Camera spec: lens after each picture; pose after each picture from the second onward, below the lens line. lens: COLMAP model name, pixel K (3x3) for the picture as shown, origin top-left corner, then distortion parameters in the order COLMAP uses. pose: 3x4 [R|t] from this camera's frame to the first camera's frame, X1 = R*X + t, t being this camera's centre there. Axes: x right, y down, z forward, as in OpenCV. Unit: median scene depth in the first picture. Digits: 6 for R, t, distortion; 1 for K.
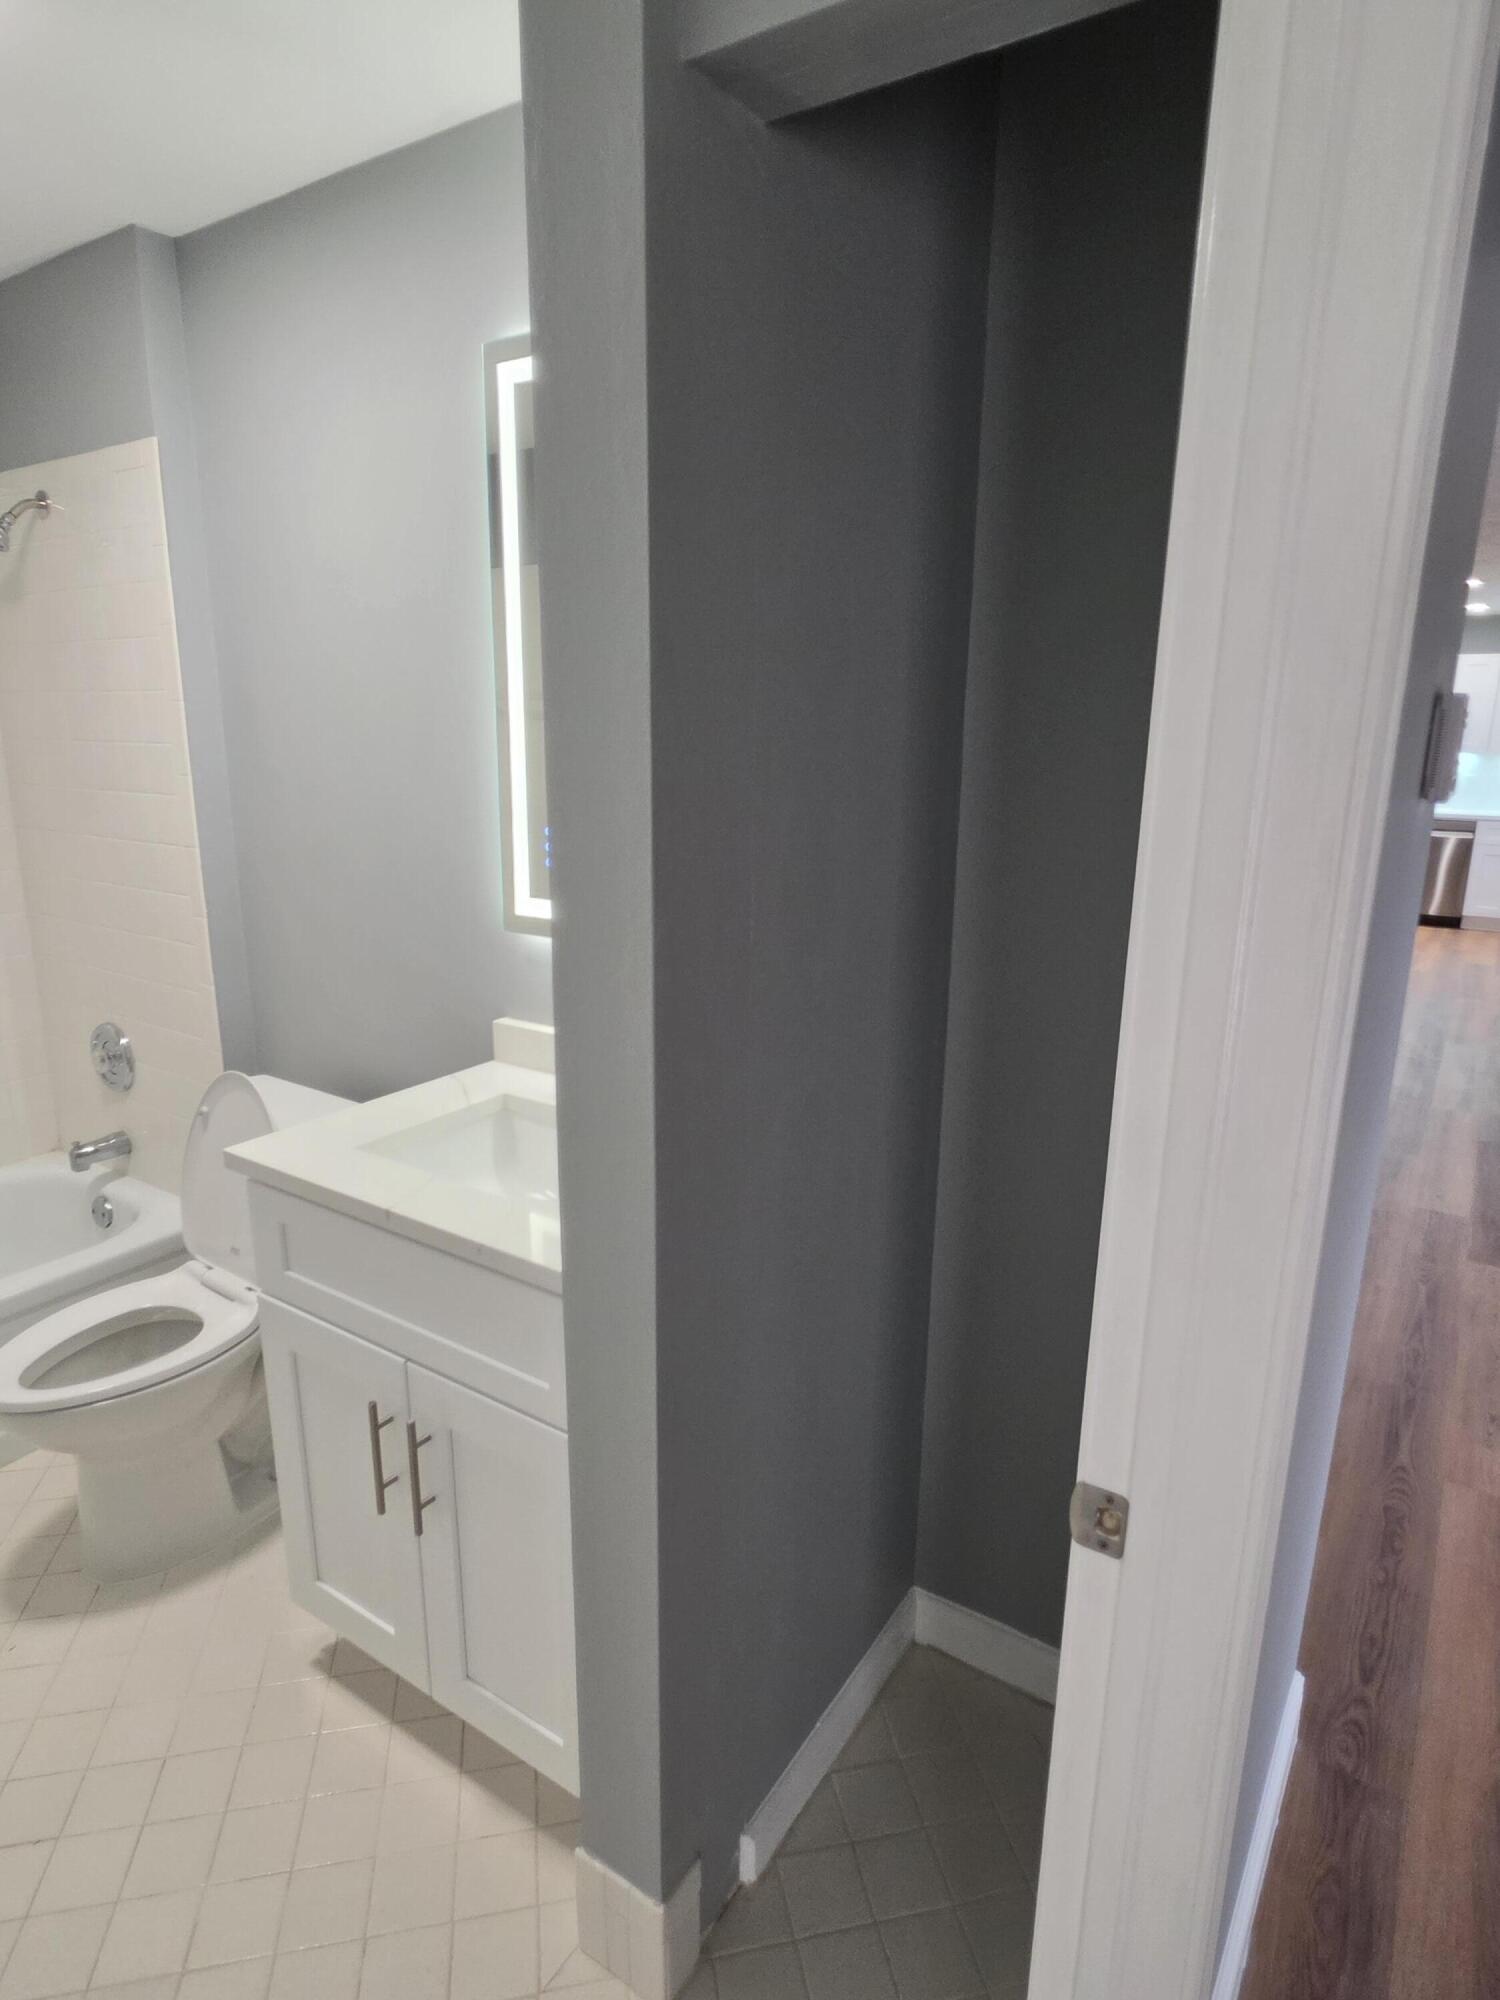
lens RADIAL K [[1110.9, 0, 746.0], [0, 1110.9, 1006.9], [0, 0, 1]] dist [-0.009887, 0.002705]
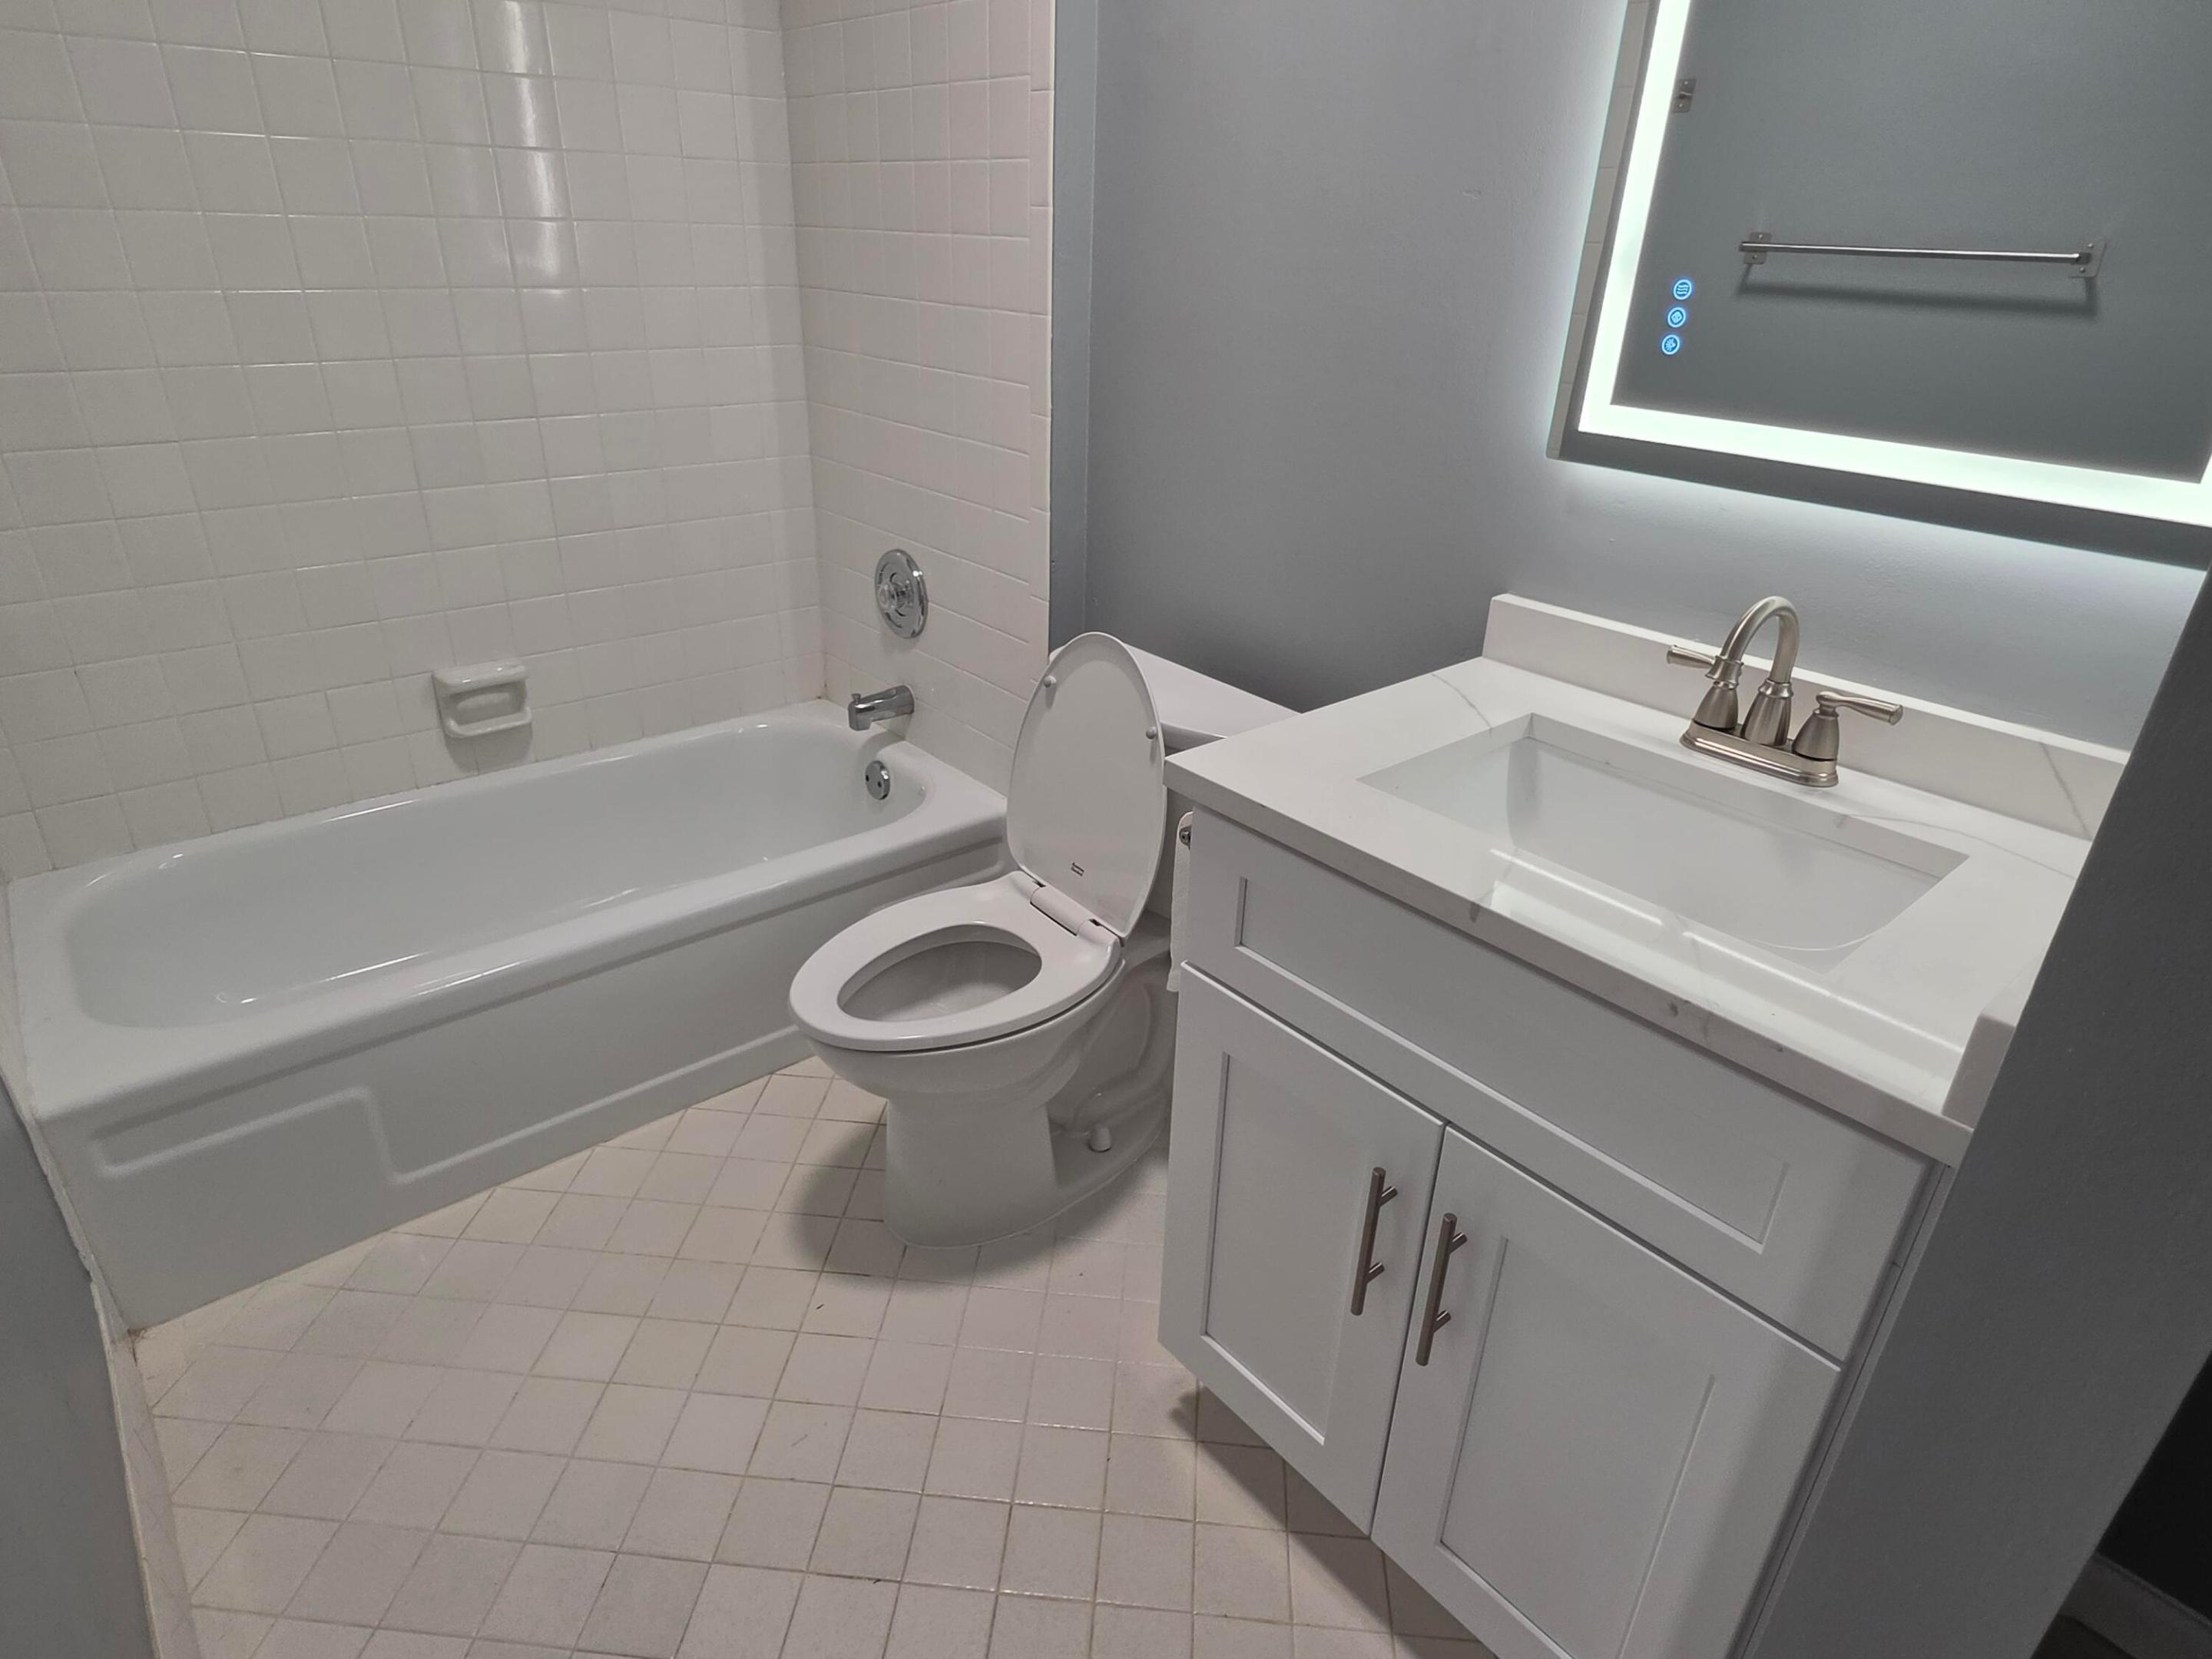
lens RADIAL K [[1228.7, 0, 1115.4], [0, 1228.7, 825.7], [0, 0, 1]] dist [-0.009887, 0.002705]
pose [[0.961855, 0.139455, -0.235347, -0.235172], [-0.089969, 0.973710, 0.209271, 0.010847], [0.258343, -0.180114, 0.949114, 0.203665]]
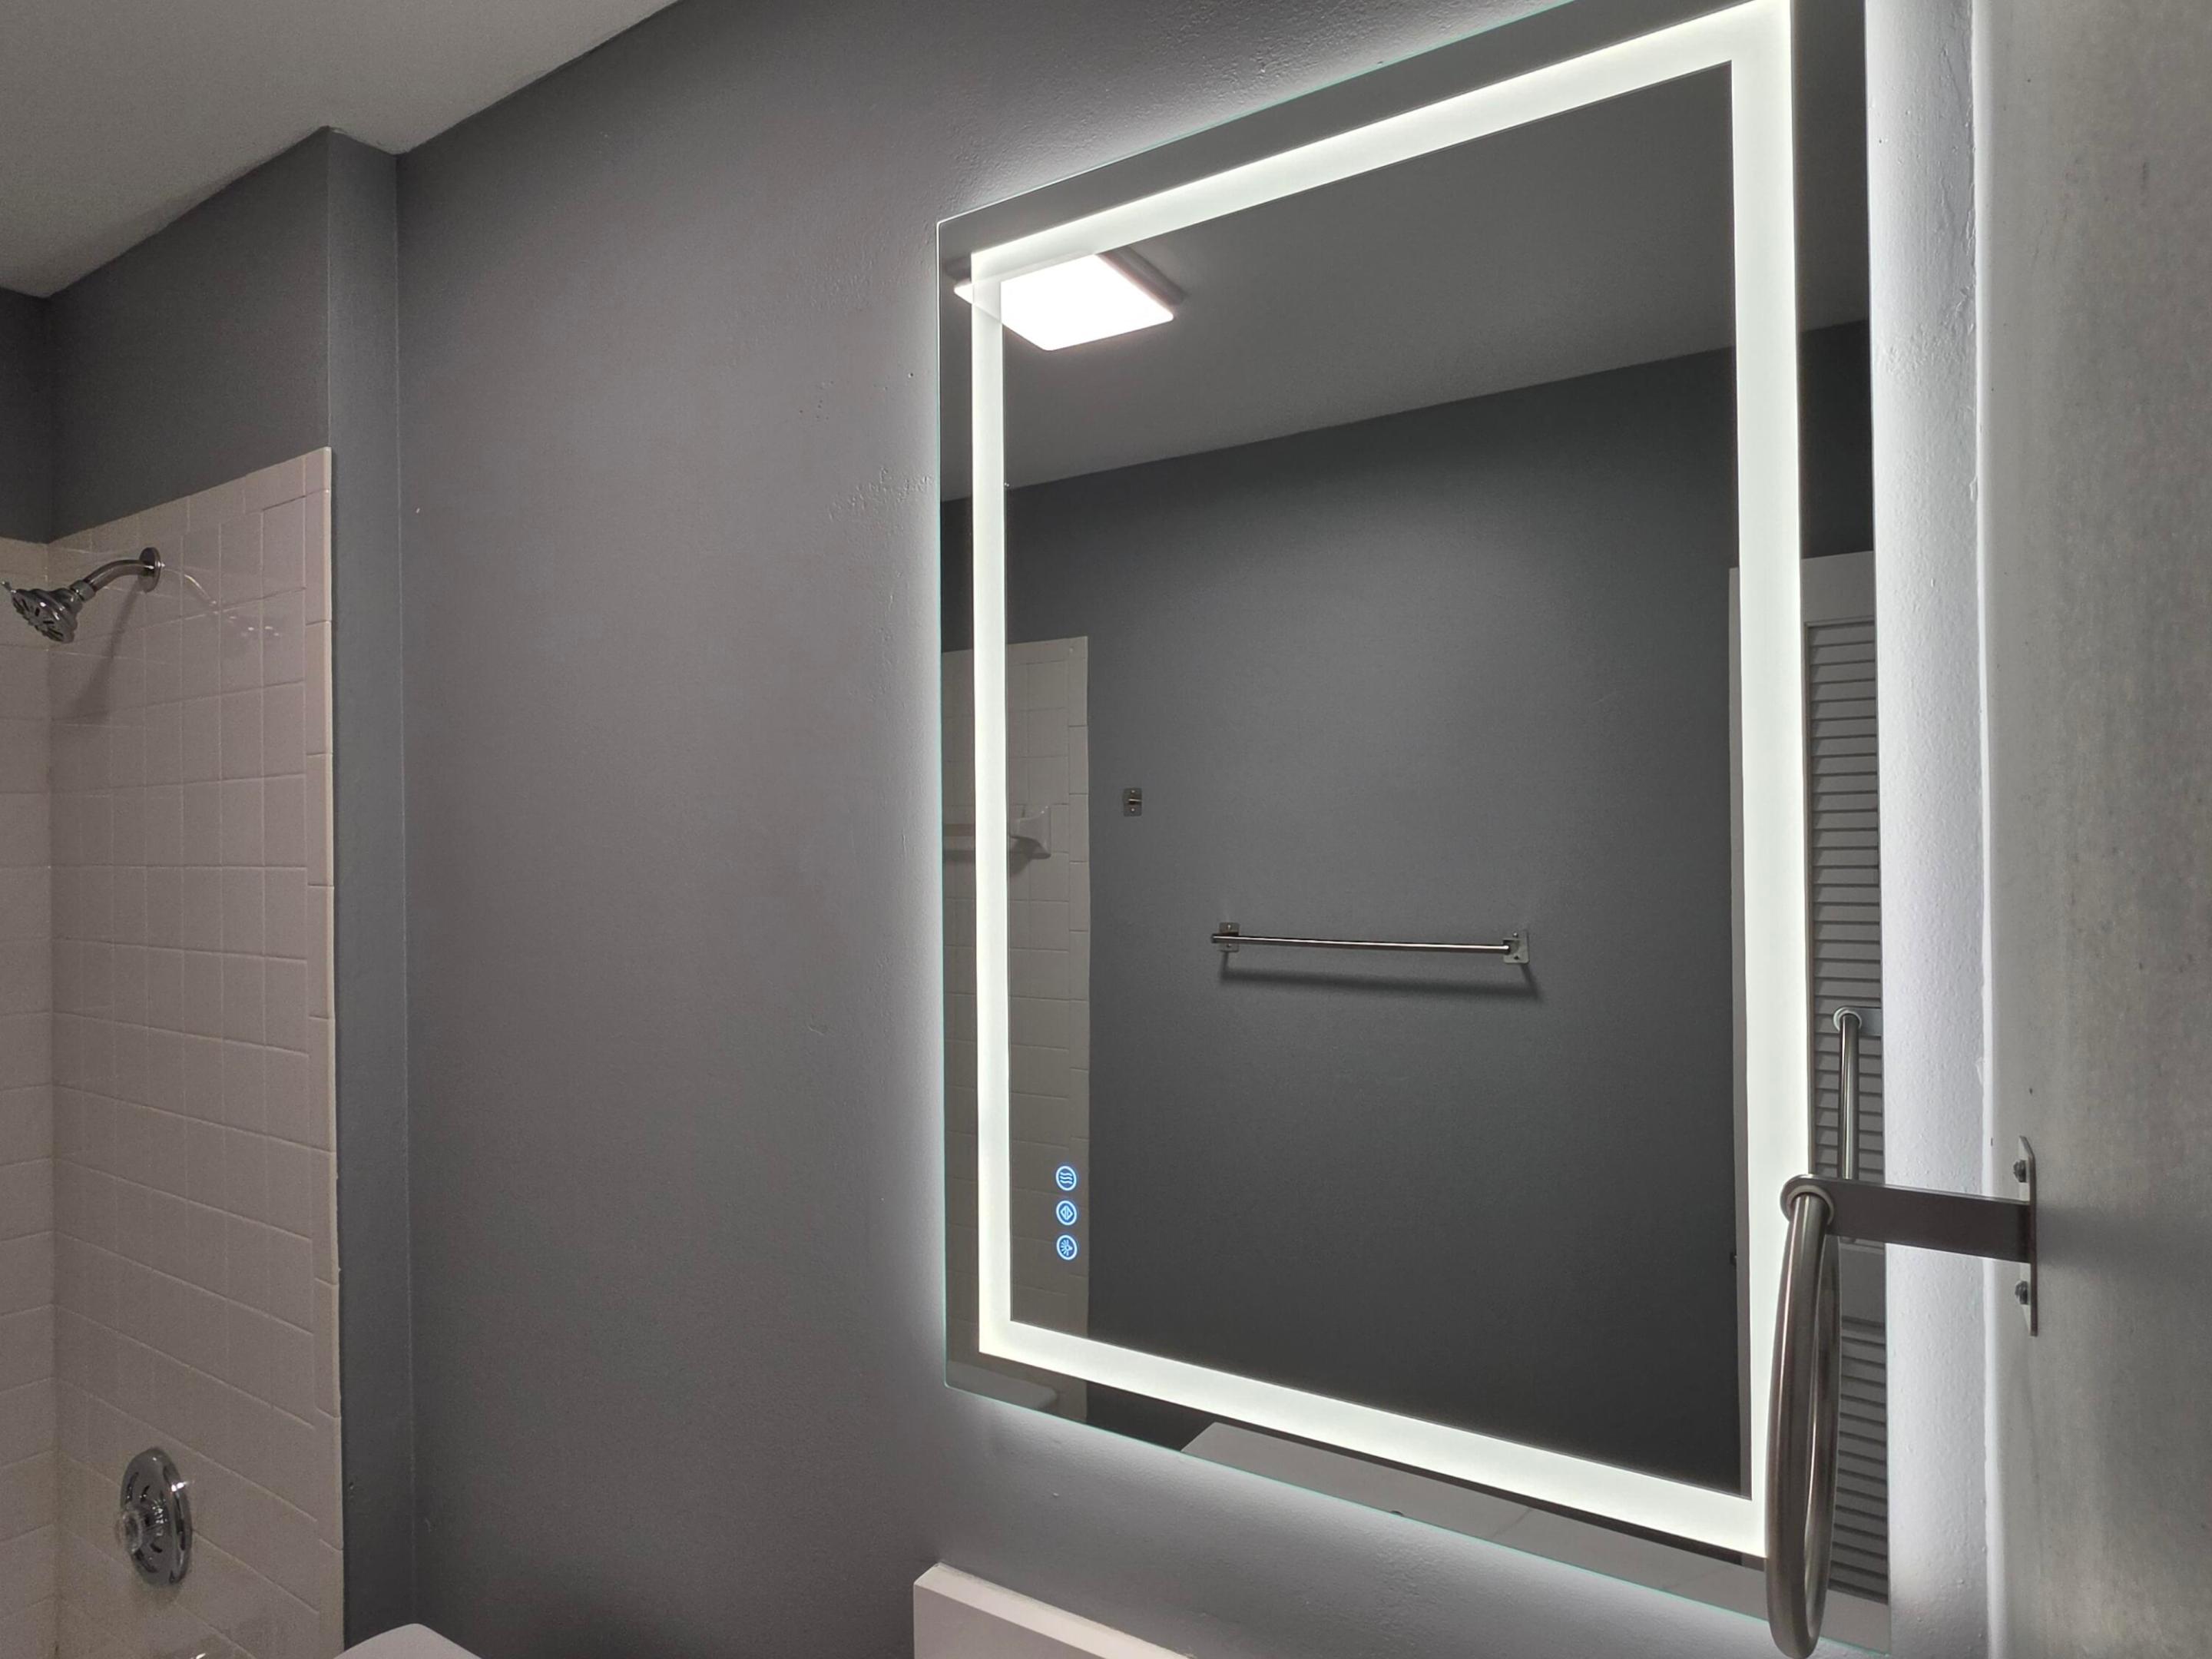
lens RADIAL K [[1228.7, 0, 1115.4], [0, 1228.7, 825.7], [0, 0, 1]] dist [-0.009887, 0.002705]
pose [[0.999197, -0.023951, 0.032117, -0.143986], [0.031170, 0.968372, -0.247558, -0.148722], [-0.025172, 0.248360, 0.968341, 0.410208]]
